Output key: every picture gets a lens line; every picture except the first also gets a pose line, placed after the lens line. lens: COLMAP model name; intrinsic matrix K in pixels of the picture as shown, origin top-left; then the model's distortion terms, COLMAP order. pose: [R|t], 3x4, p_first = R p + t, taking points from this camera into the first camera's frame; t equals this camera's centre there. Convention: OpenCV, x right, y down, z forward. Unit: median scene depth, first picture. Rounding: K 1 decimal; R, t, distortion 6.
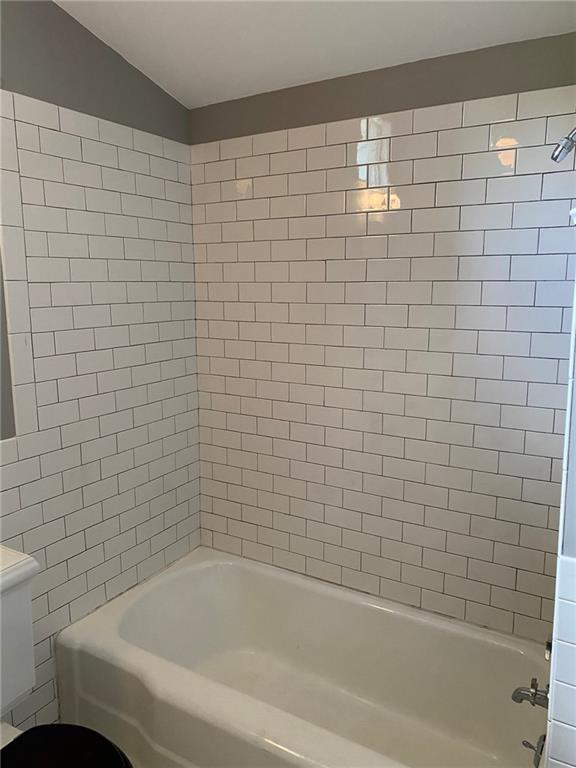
lens RADIAL K [[589.6, 0, 289.7], [0, 589.6, 379.4], [0, 0, 1]] dist [0.029522, -0.006762]
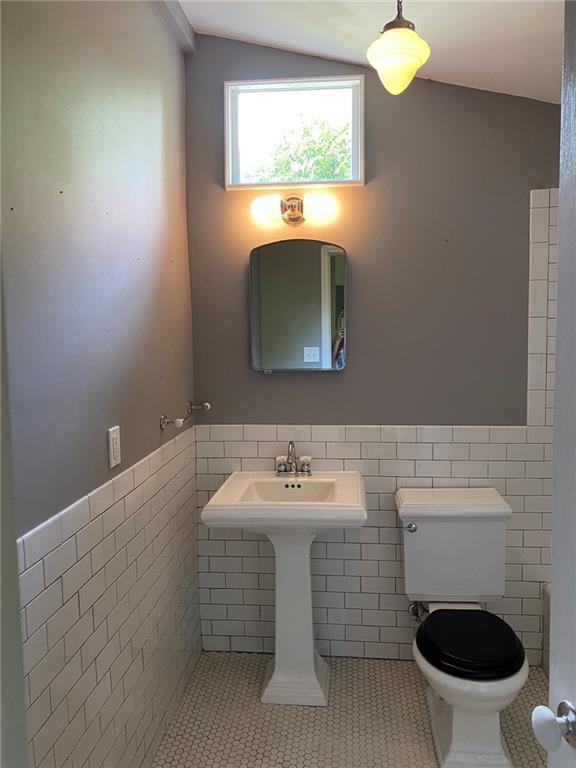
lens RADIAL K [[589.6, 0, 289.7], [0, 589.6, 379.4], [0, 0, 1]] dist [0.029522, -0.006762]
pose [[0.415411, 0.081798, -0.905949, 0.592894], [-0.136423, 0.990287, 0.026858, 0.025419], [0.899346, 0.112435, 0.422535, -0.130016]]
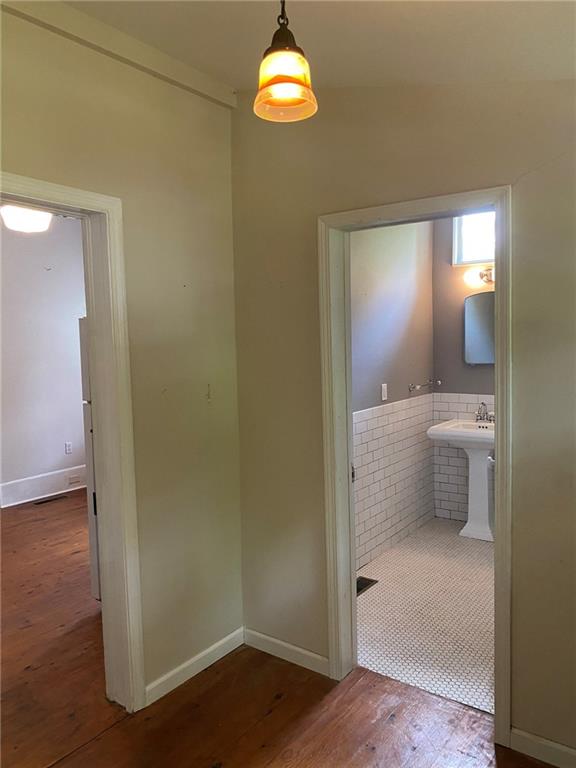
lens RADIAL K [[589.6, 0, 289.7], [0, 589.6, 379.4], [0, 0, 1]] dist [0.029522, -0.006762]
pose [[-0.092580, 0.077068, -0.992718, 2.084255], [-0.134383, 0.986911, 0.089150, -0.011180], [0.986595, 0.141658, -0.081012, -0.155415]]
